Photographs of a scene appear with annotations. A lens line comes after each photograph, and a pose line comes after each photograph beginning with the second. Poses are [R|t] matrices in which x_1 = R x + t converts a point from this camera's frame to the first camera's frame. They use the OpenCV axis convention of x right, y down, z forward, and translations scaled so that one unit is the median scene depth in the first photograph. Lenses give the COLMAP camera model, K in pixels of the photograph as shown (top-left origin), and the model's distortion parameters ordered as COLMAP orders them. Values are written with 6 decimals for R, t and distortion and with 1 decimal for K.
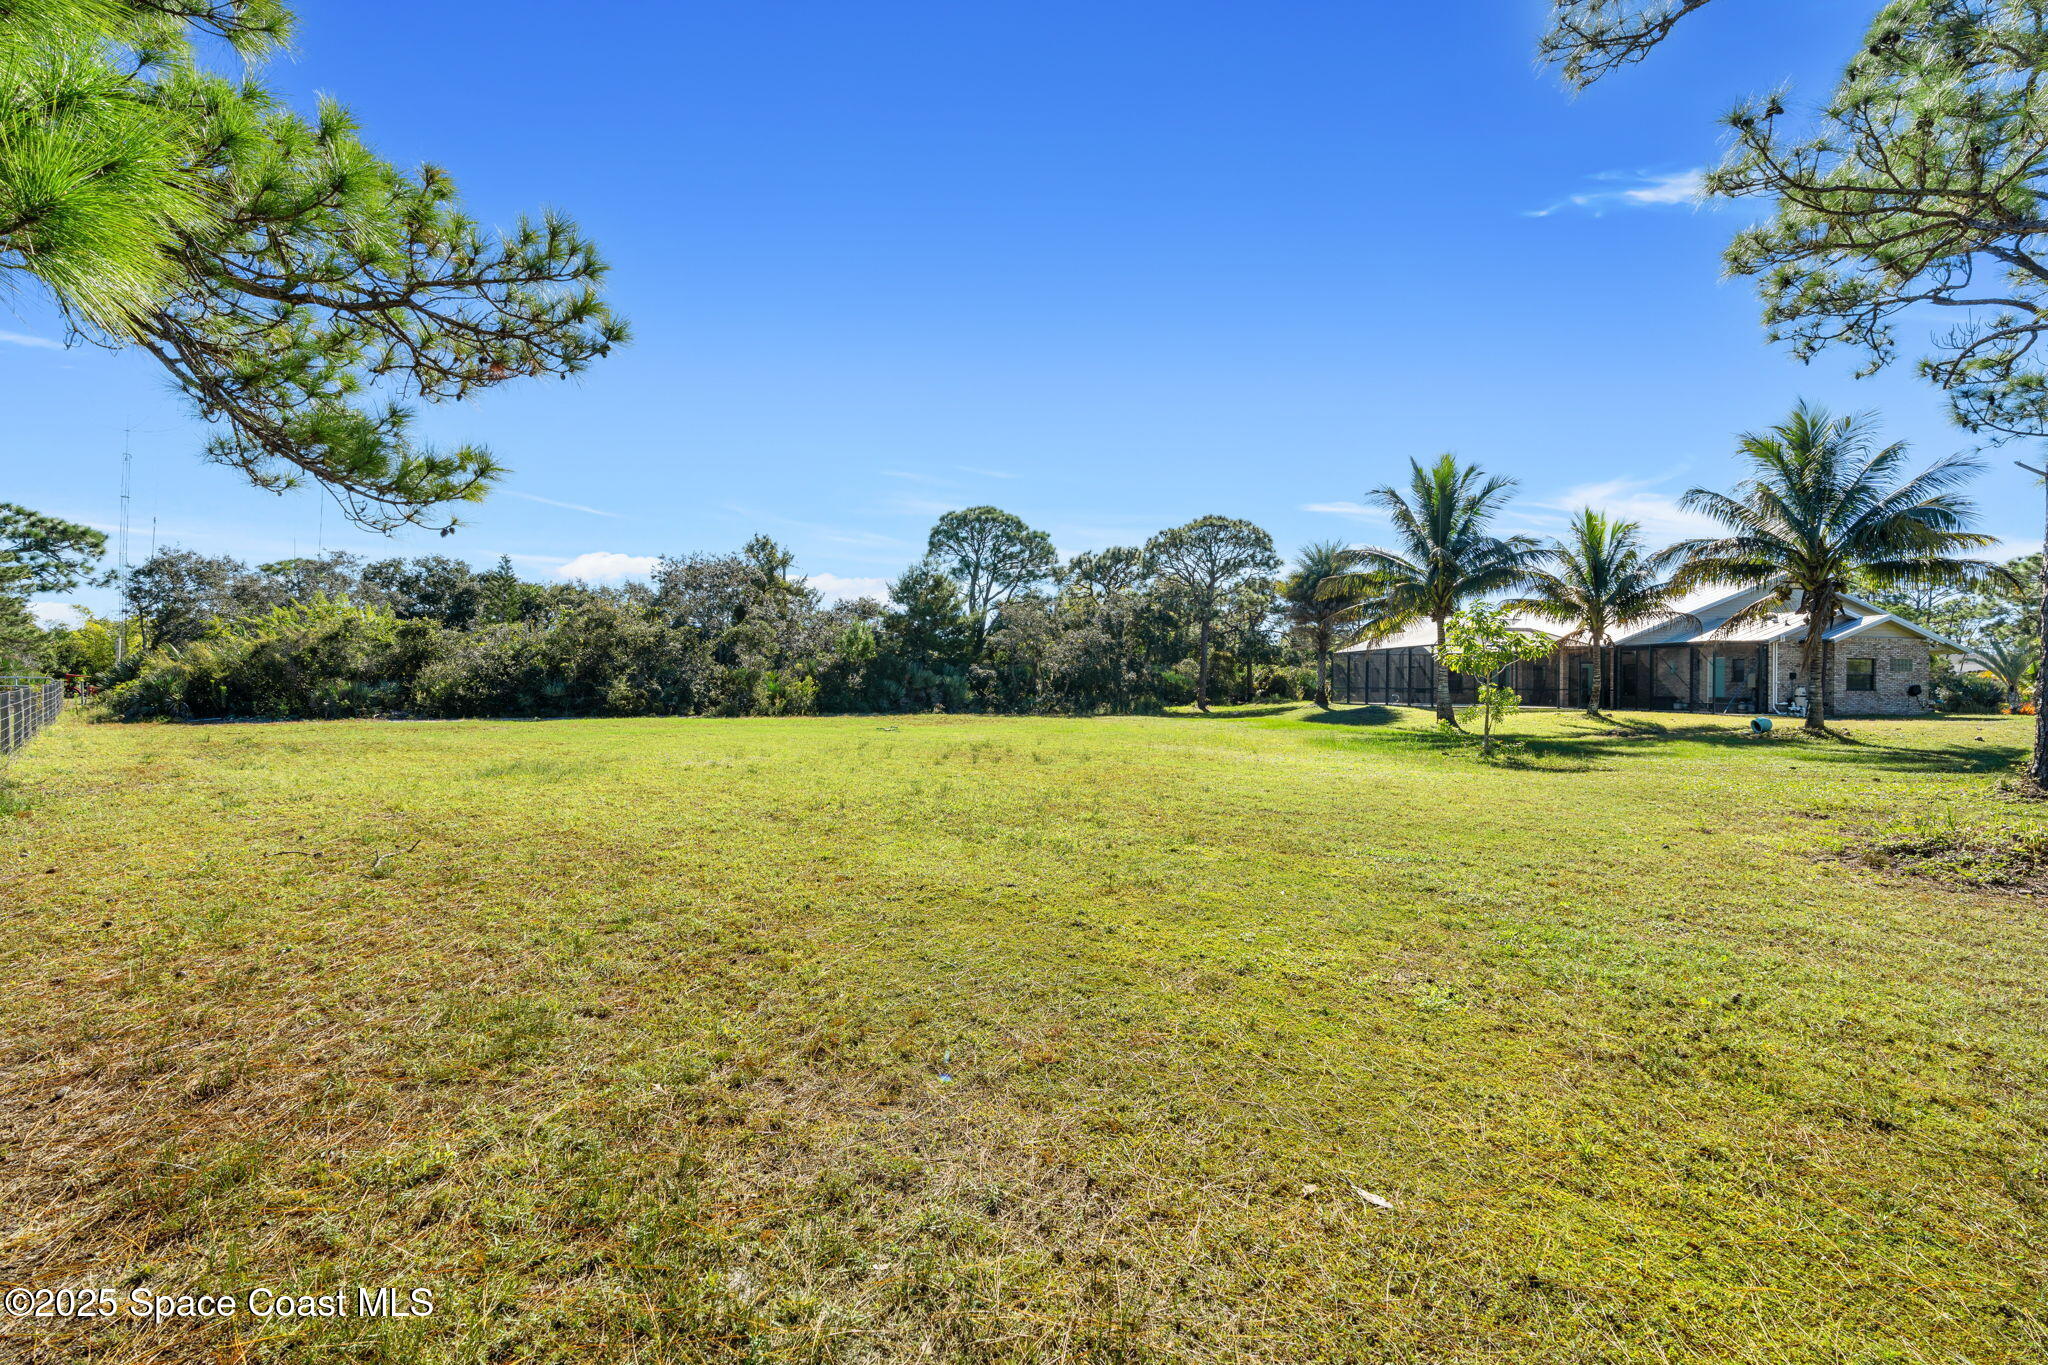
lens RADIAL K [[938.6, 0, 1020.8], [0, 938.6, 676.6], [0, 0, 1]] dist [0.000800, 0.000357]
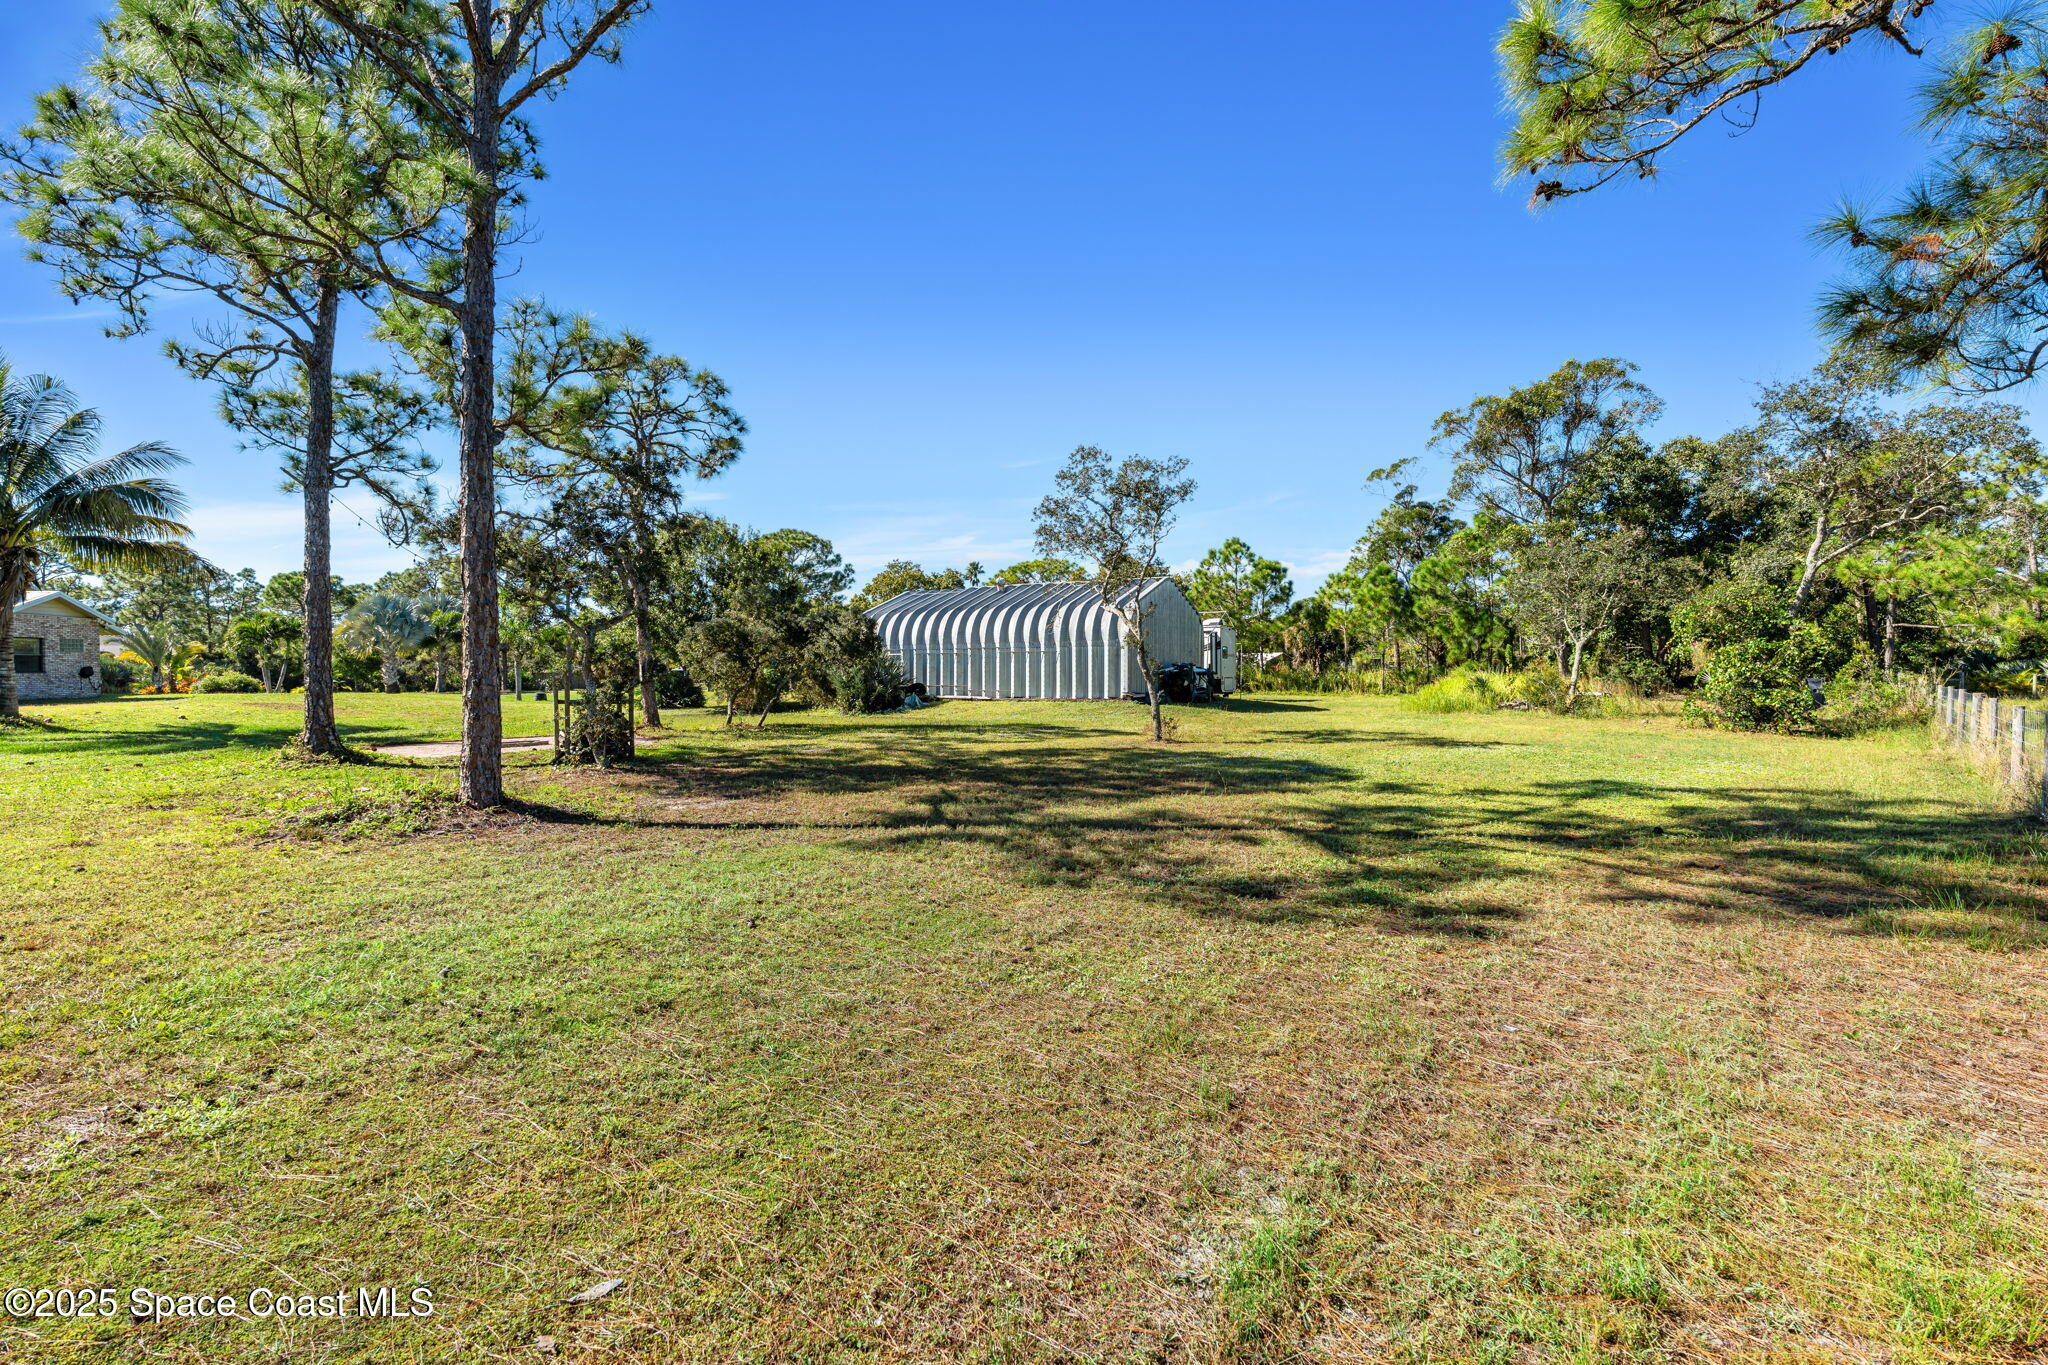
lens RADIAL K [[938.6, 0, 1020.6], [0, 938.6, 689.3], [0, 0, 1]] dist [0.000800, 0.000357]
pose [[-0.068936, -0.030509, 0.997154, -0.094791], [-0.003897, 0.999533, 0.030312, -0.000640], [-0.997614, -0.001796, -0.069022, 0.140223]]
